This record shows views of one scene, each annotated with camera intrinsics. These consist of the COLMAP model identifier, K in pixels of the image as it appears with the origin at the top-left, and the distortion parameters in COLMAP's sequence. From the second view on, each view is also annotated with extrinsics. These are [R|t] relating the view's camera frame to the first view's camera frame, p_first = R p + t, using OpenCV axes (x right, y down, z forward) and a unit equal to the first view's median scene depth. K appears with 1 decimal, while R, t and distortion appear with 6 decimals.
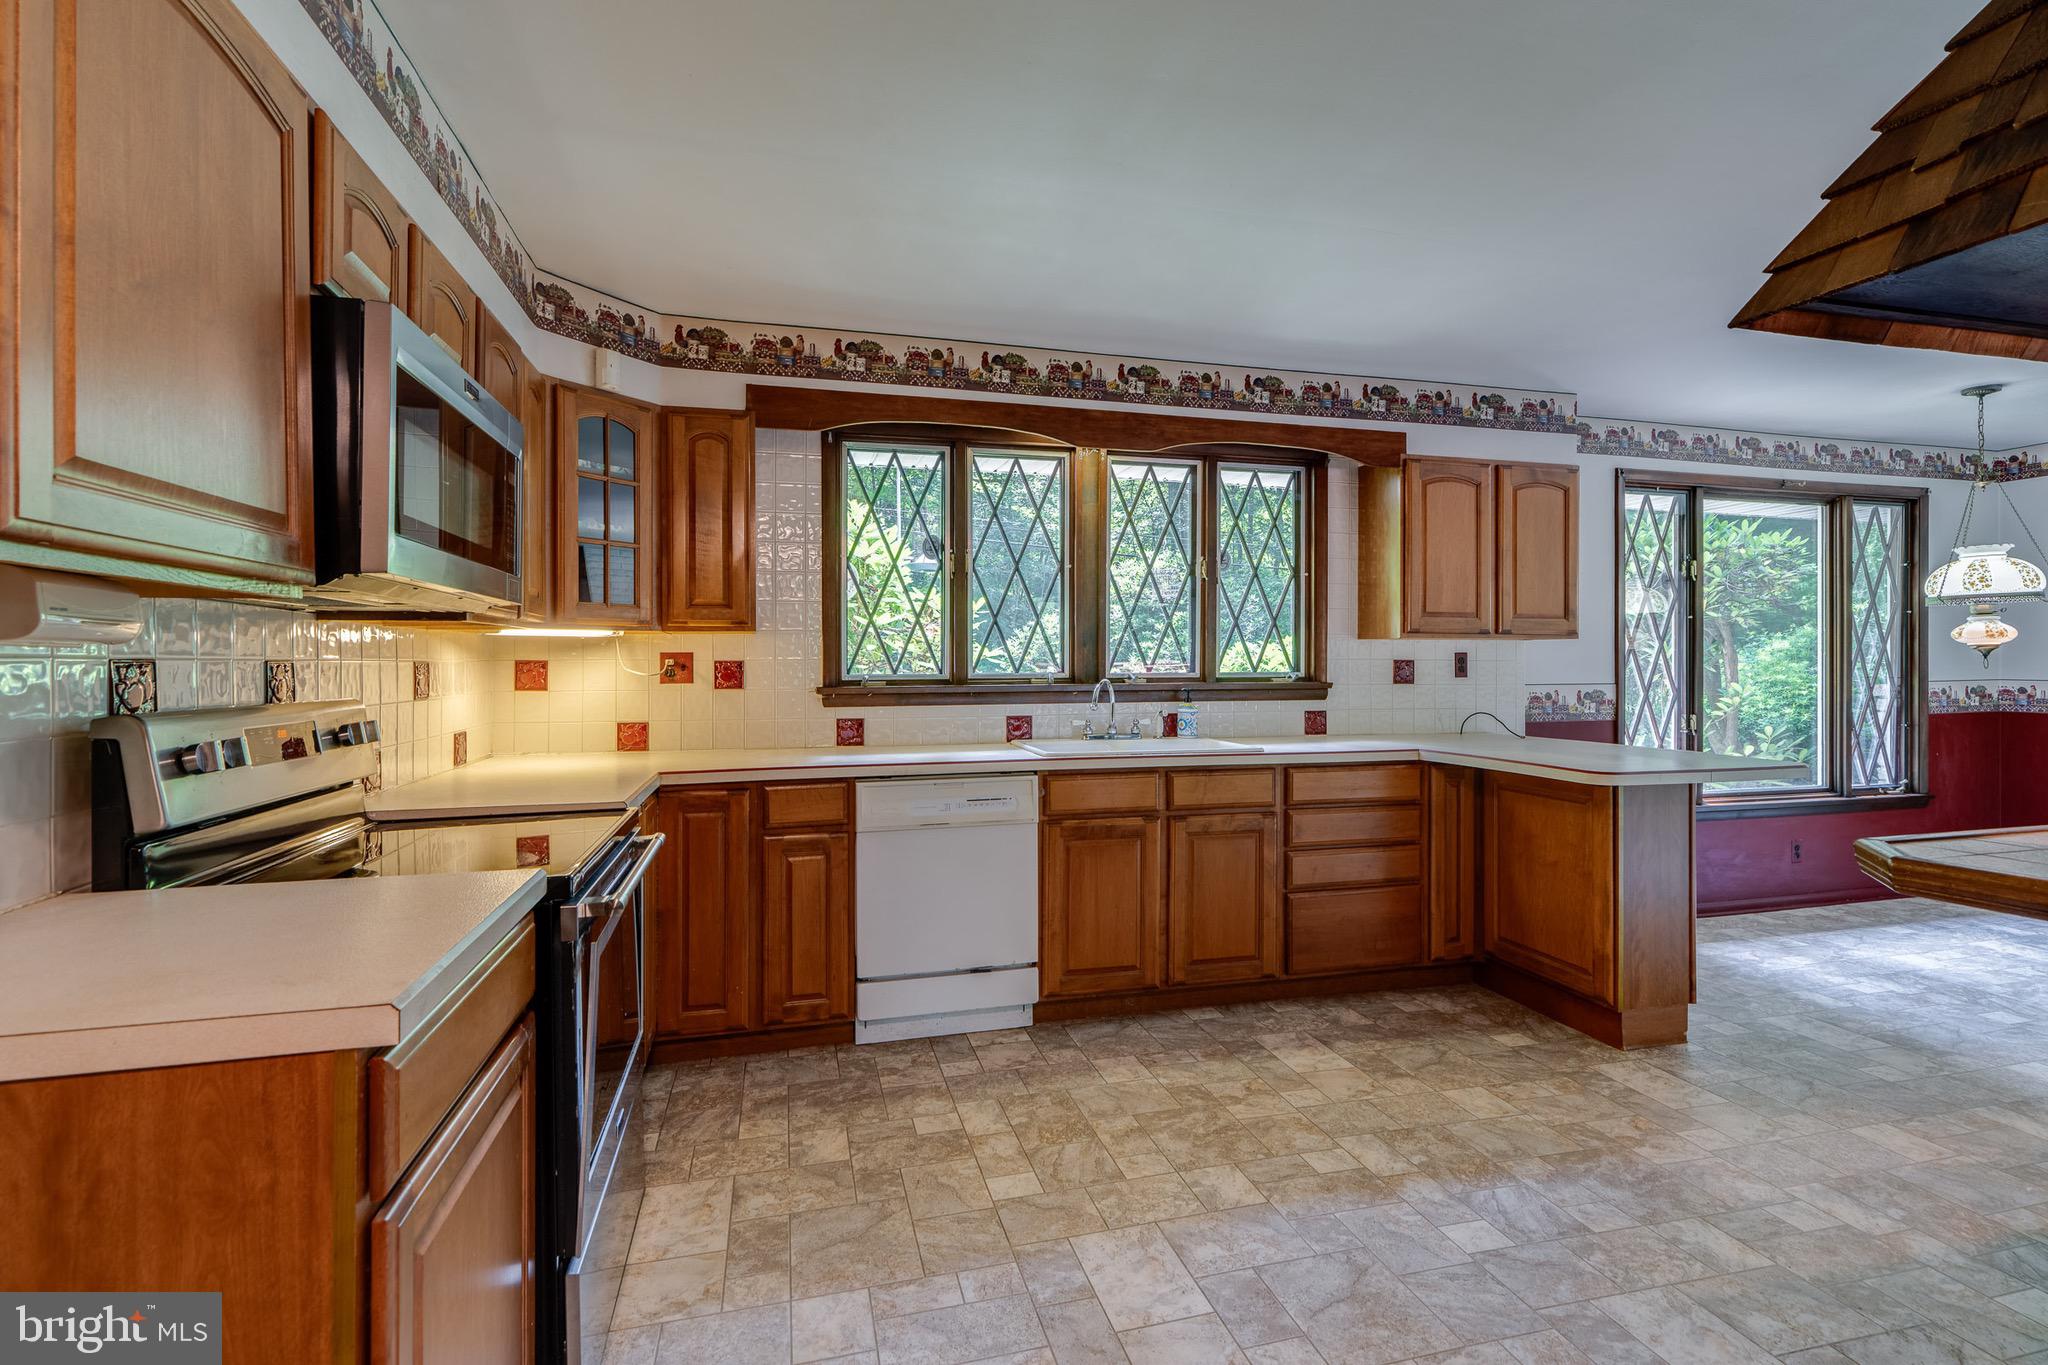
lens RADIAL K [[942.1, 0, 1019.2], [0, 942.1, 654.6], [0, 0, 1]] dist [-0.009150, 0.002093]
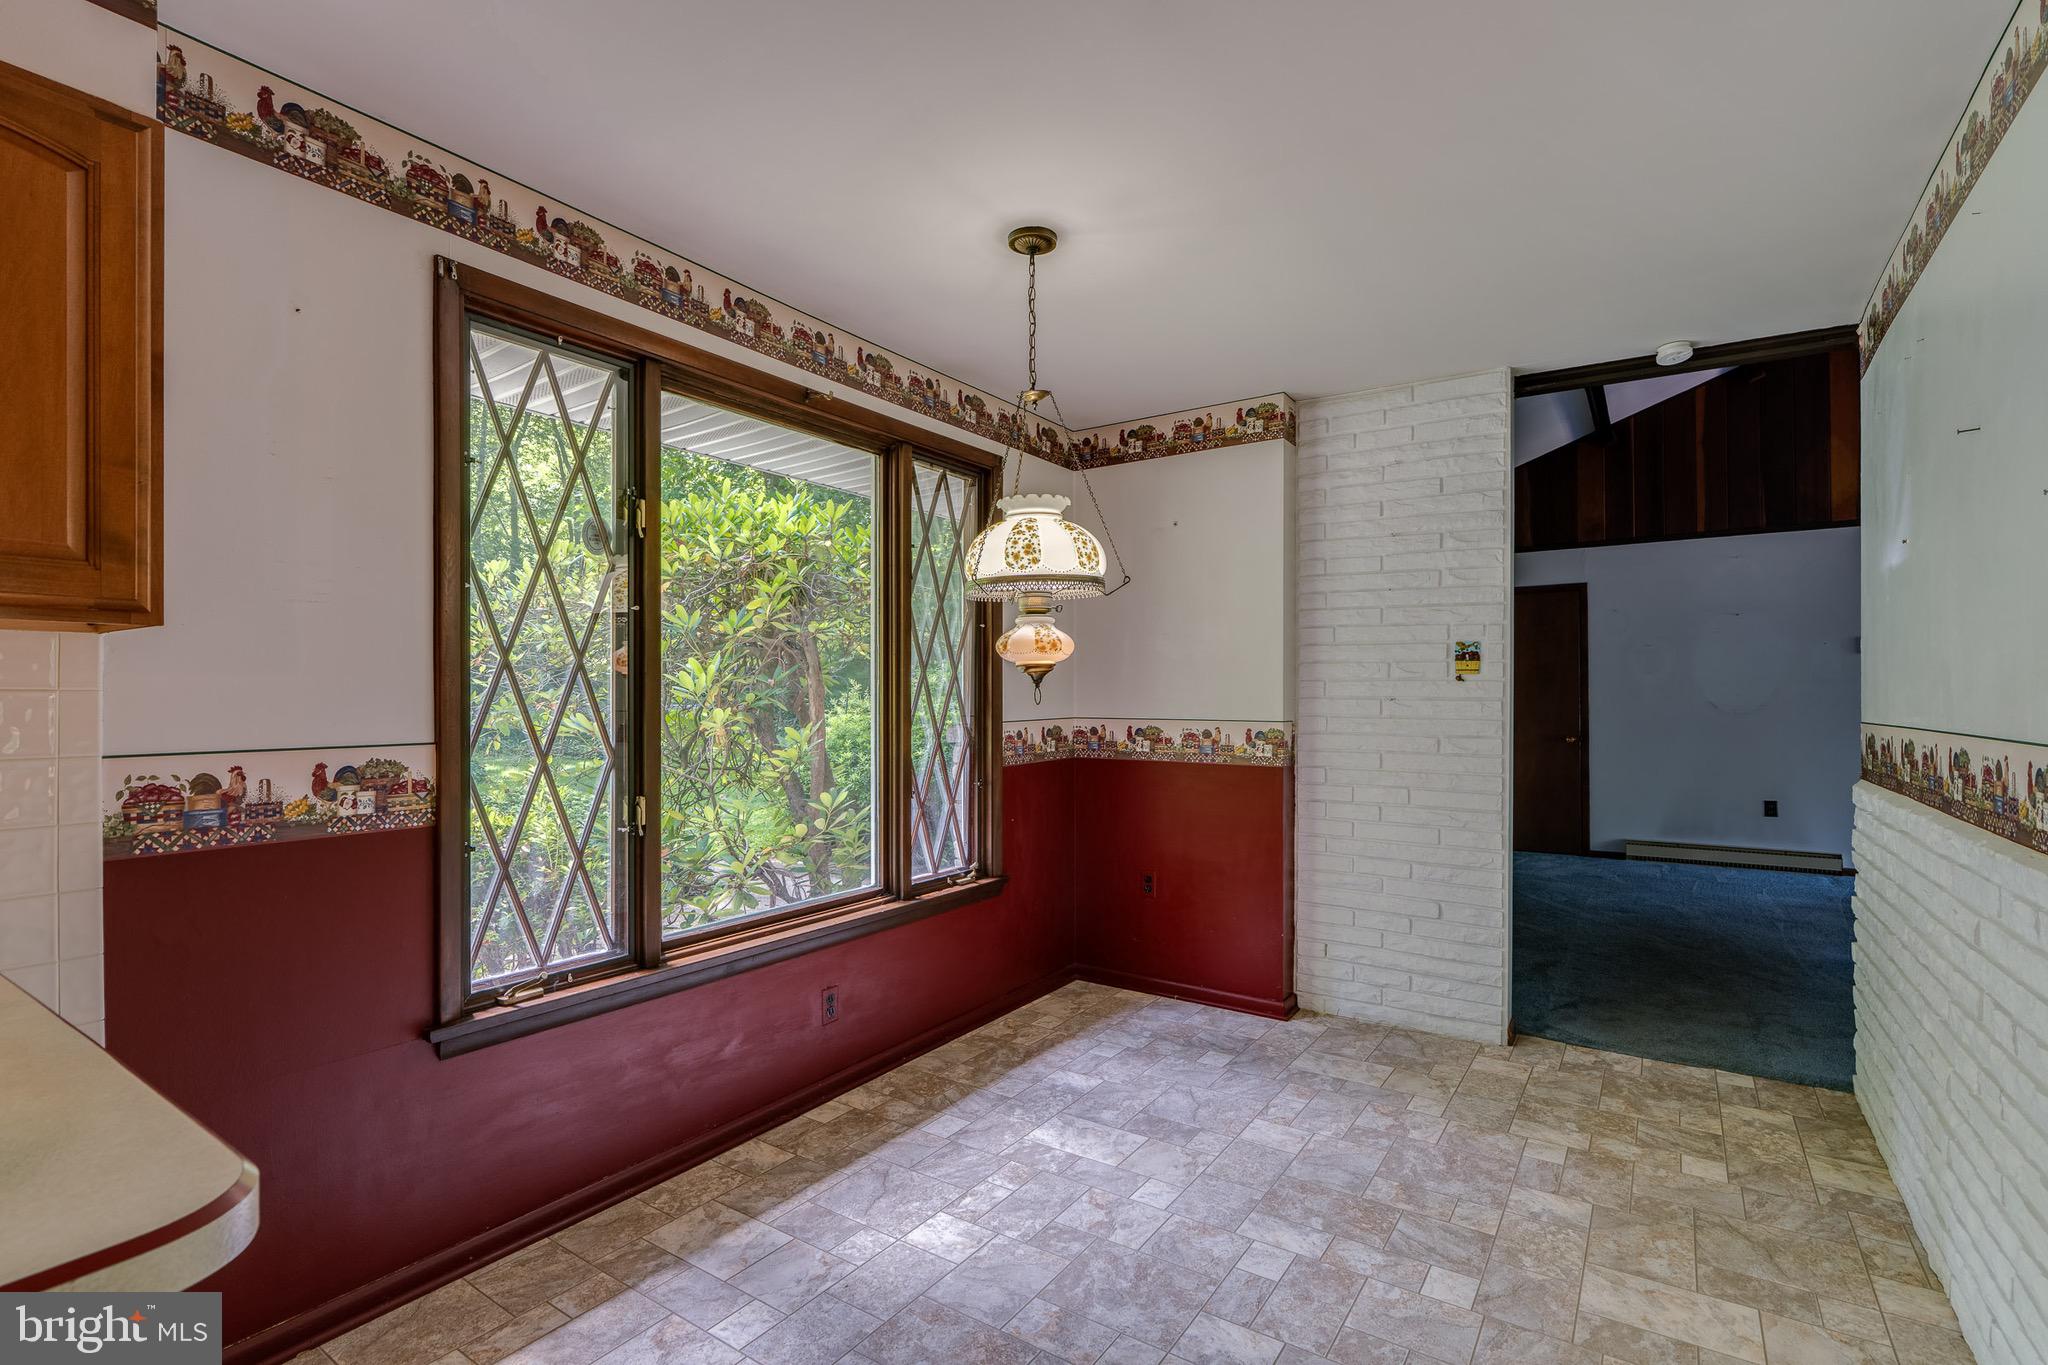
lens RADIAL K [[942.1, 0, 1014.5], [0, 942.1, 704.3], [0, 0, 1]] dist [-0.009150, 0.002093]
pose [[0.753708, -0.006302, 0.657179, 0.754907], [-0.001115, 0.999940, 0.010867, 0.010268], [-0.657208, -0.008923, 0.753656, 0.668377]]
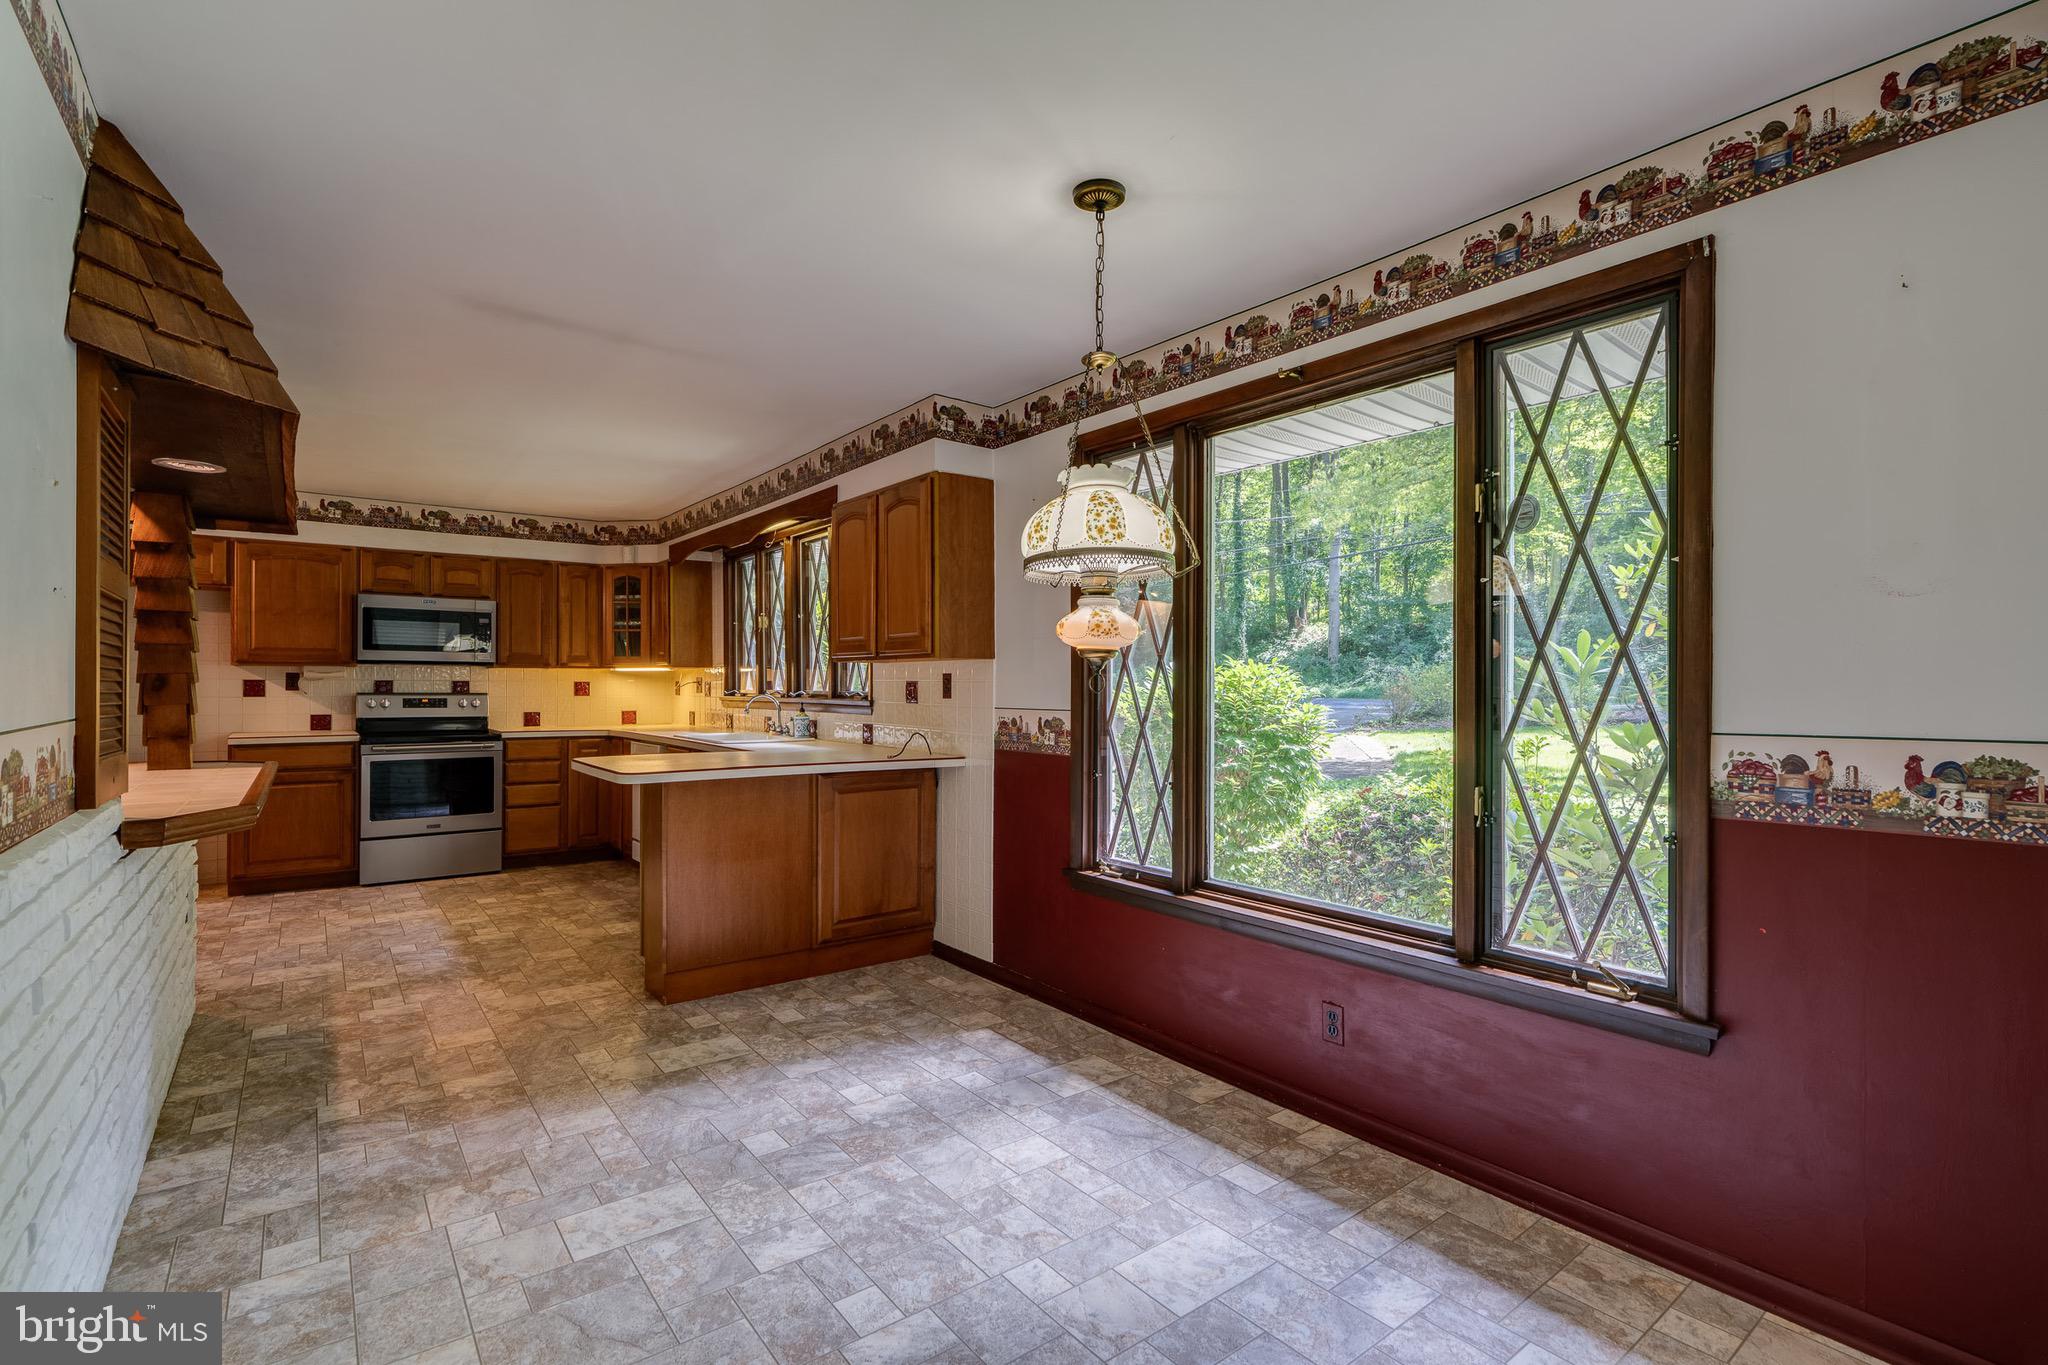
lens RADIAL K [[942.1, 0, 1042.5], [0, 942.1, 682.1], [0, 0, 1]] dist [-0.009150, 0.002093]
pose [[0.405649, 0.000387, -0.914029, 1.857489], [0.006359, 0.999975, 0.003246, 0.006016], [0.914007, -0.007129, 0.405636, 0.896986]]
